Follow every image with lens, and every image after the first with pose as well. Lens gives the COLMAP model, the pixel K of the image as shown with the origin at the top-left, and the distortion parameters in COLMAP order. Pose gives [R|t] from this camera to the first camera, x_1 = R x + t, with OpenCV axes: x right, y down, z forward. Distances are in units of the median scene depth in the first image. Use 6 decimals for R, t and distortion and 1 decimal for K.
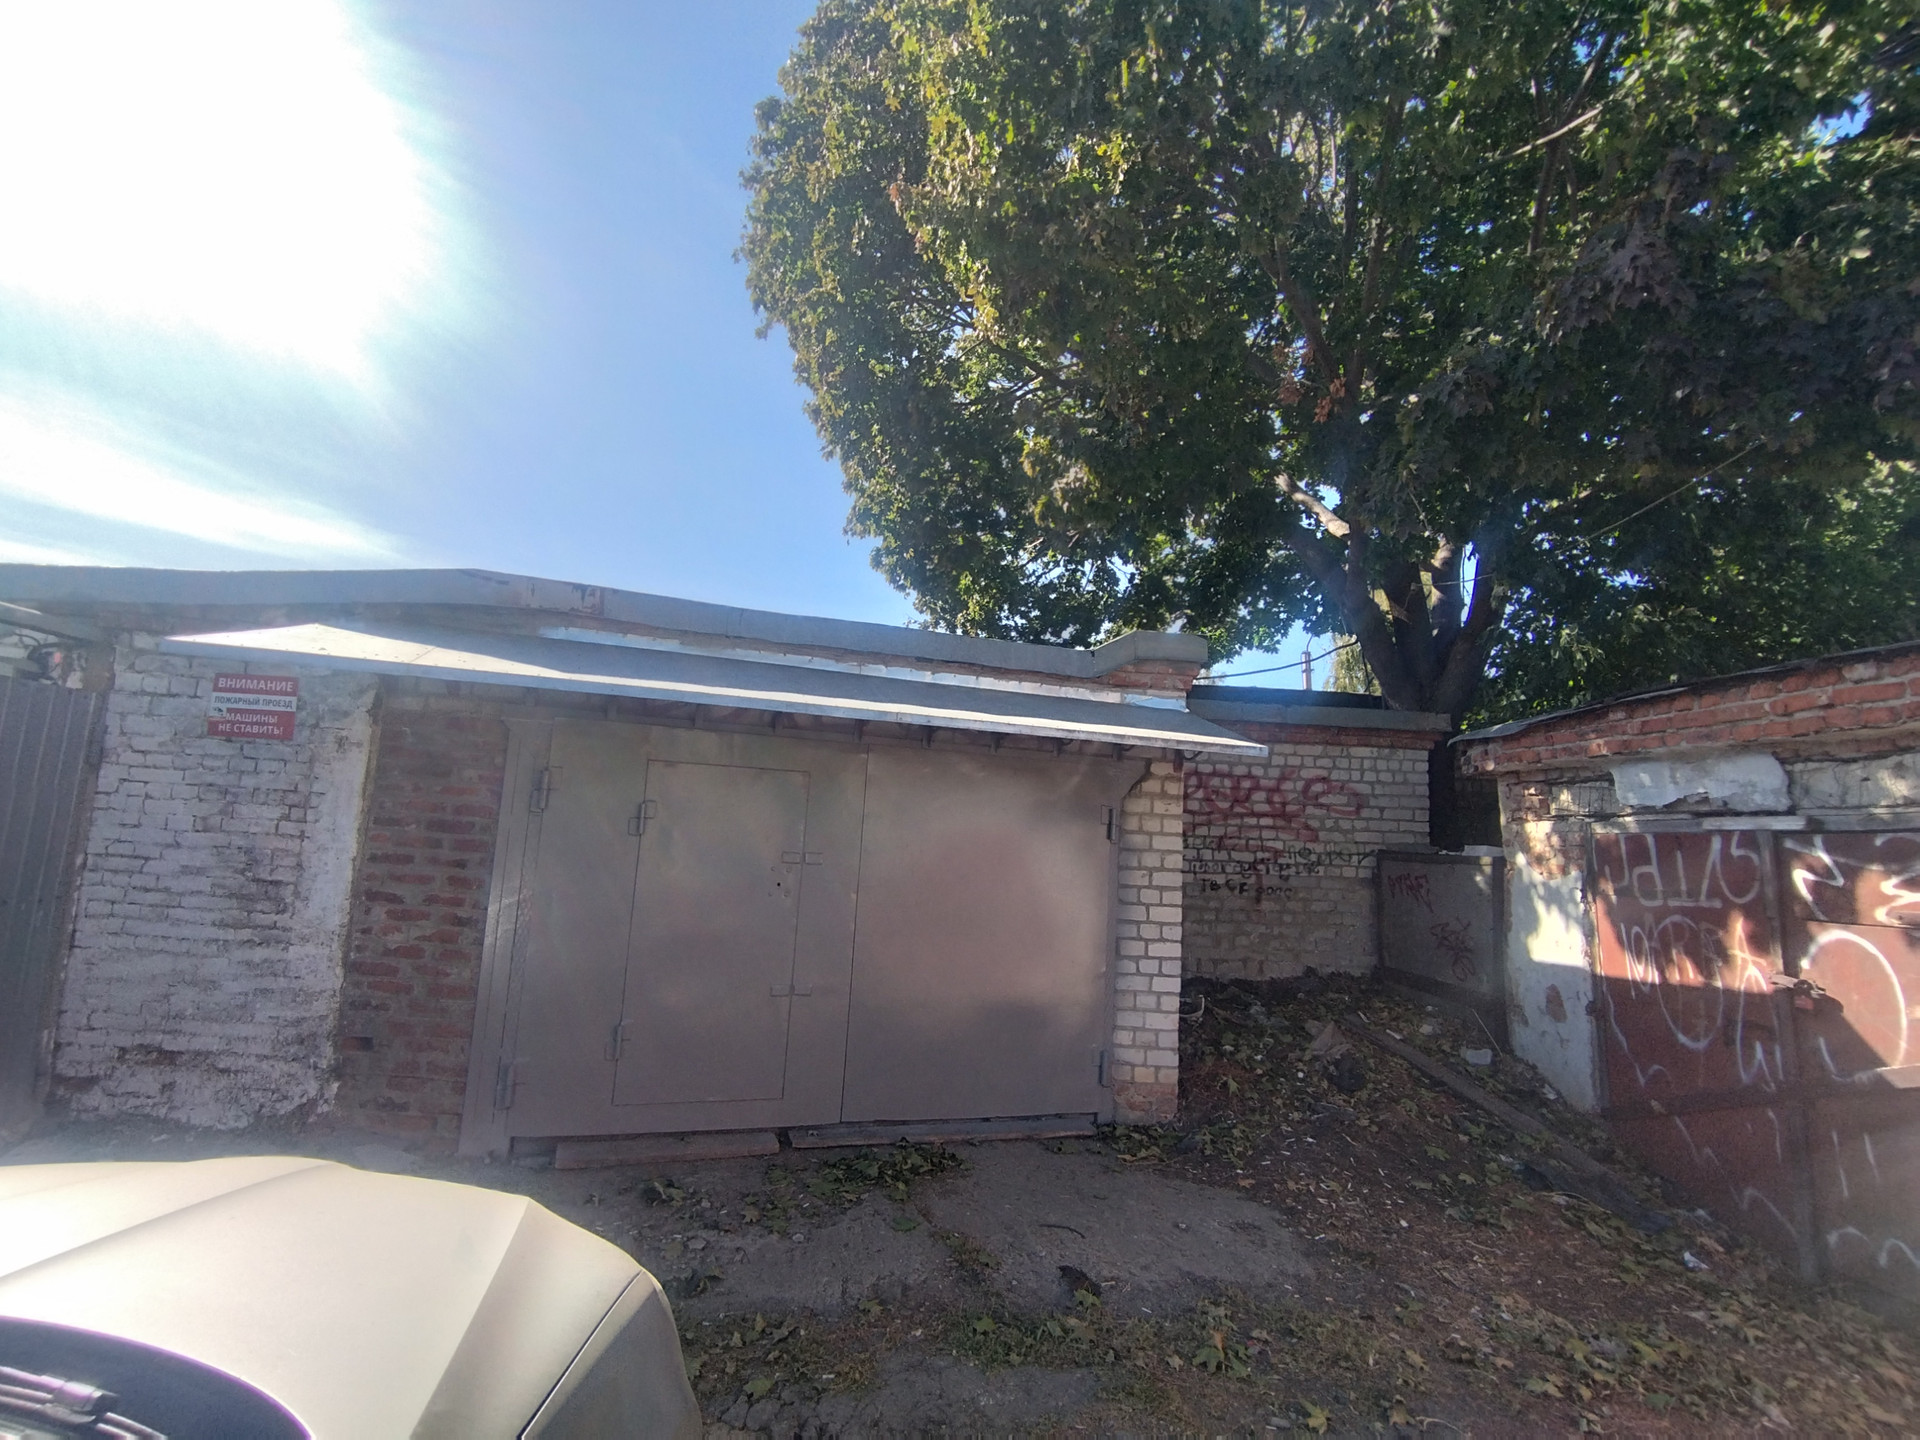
lens RADIAL K [[788.2, 0, 972.0], [0, 788.2, 713.3], [0, 0, 1]] dist [-0.009324, 0.000960]
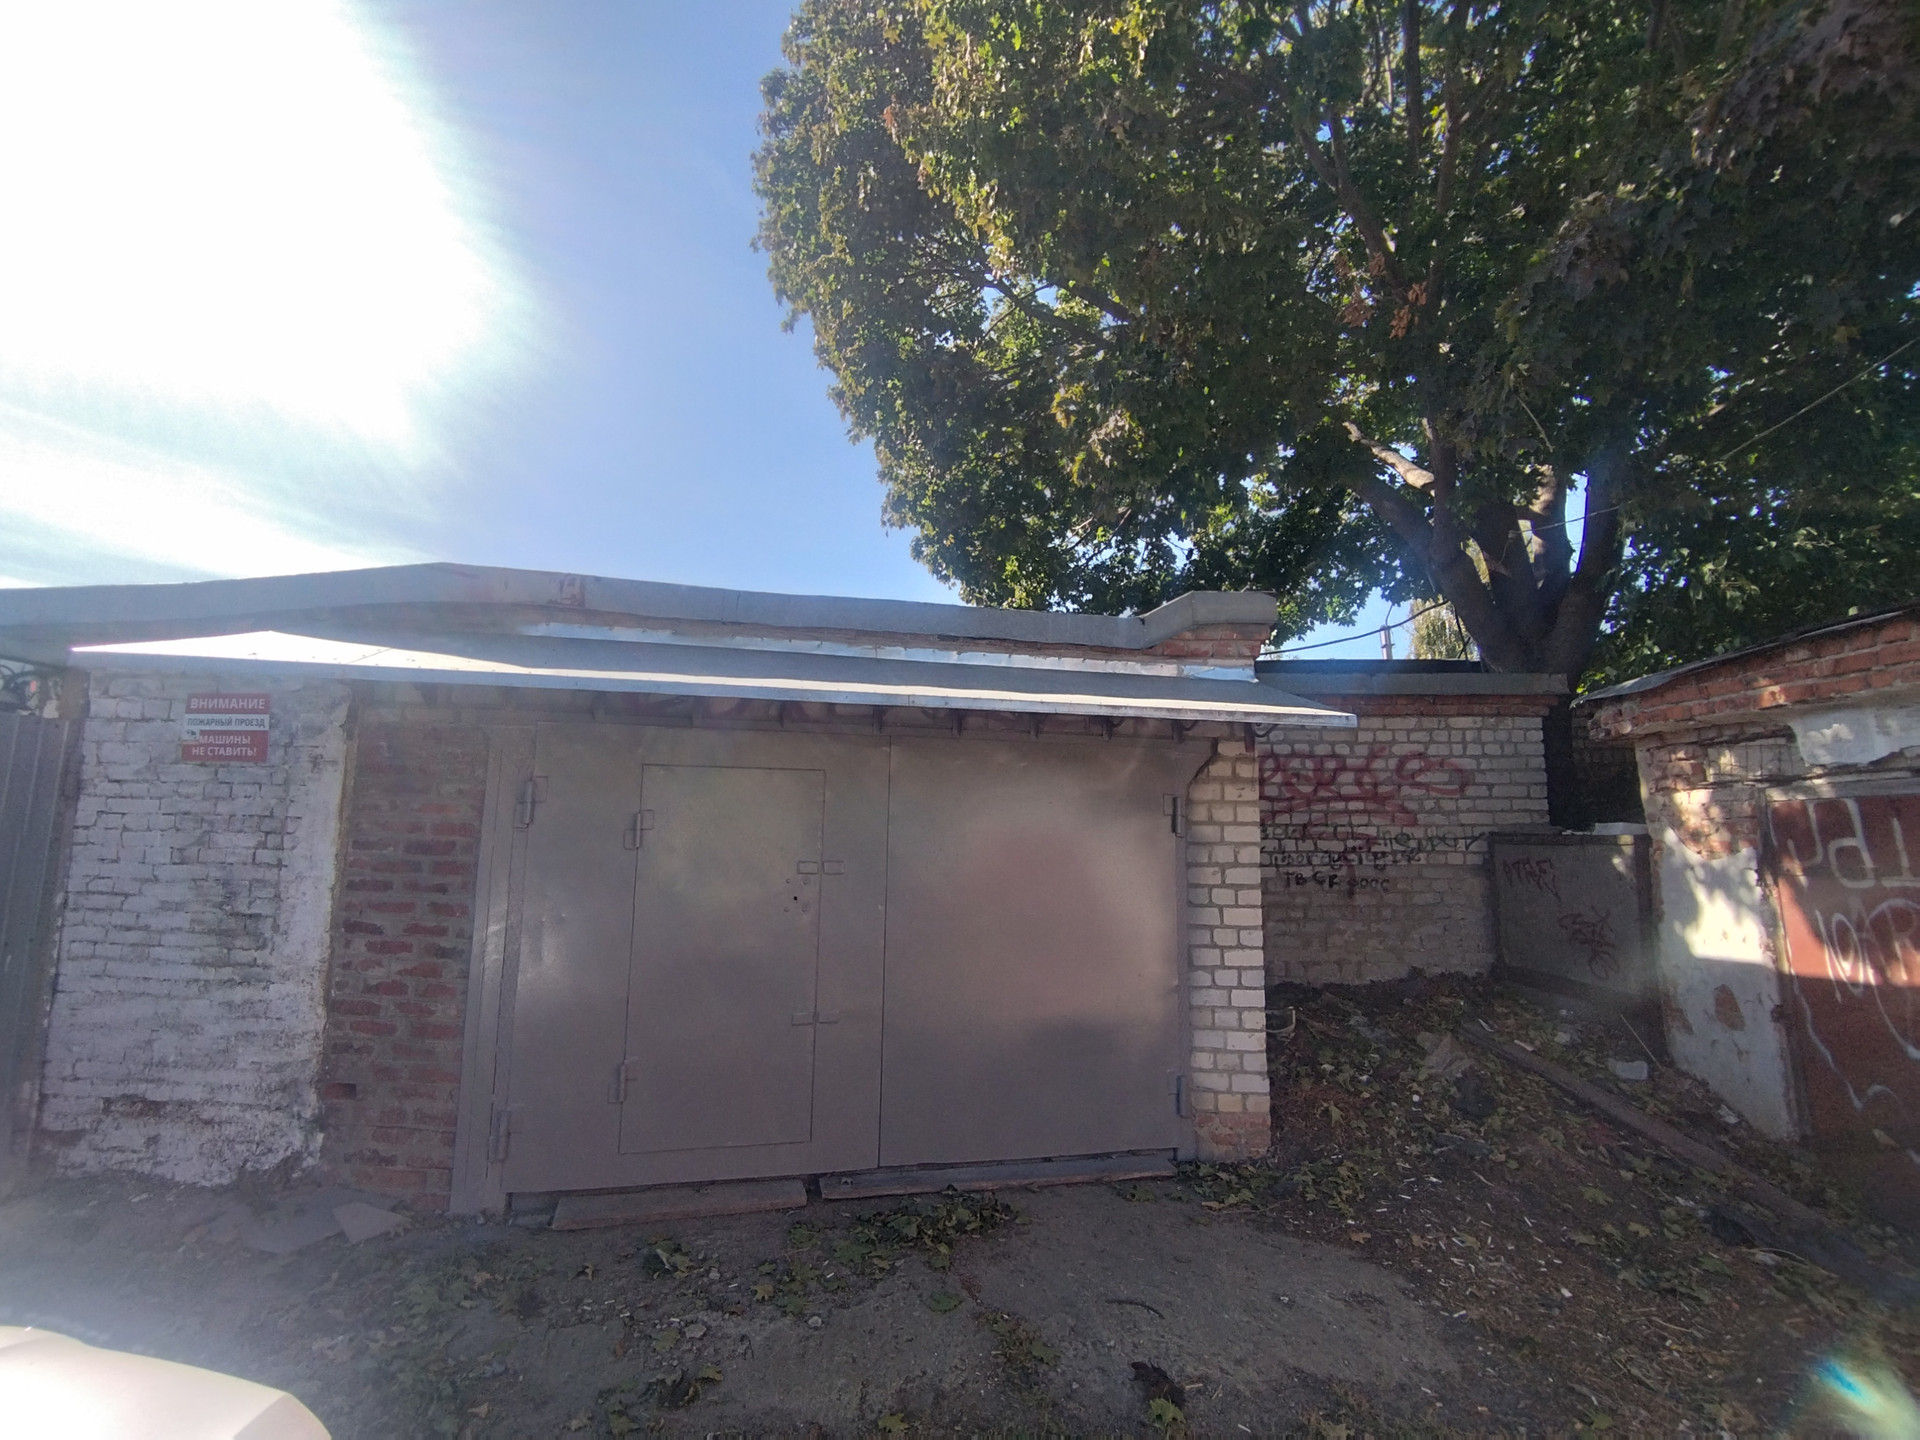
lens RADIAL K [[788.2, 0, 972.0], [0, 788.2, 713.3], [0, 0, 1]] dist [-0.009324, 0.000960]
pose [[0.995129, -0.053076, -0.083075, 0.032589], [0.053033, 0.998589, -0.002728, 0.019387], [0.083103, -0.001691, 0.996540, 0.118161]]
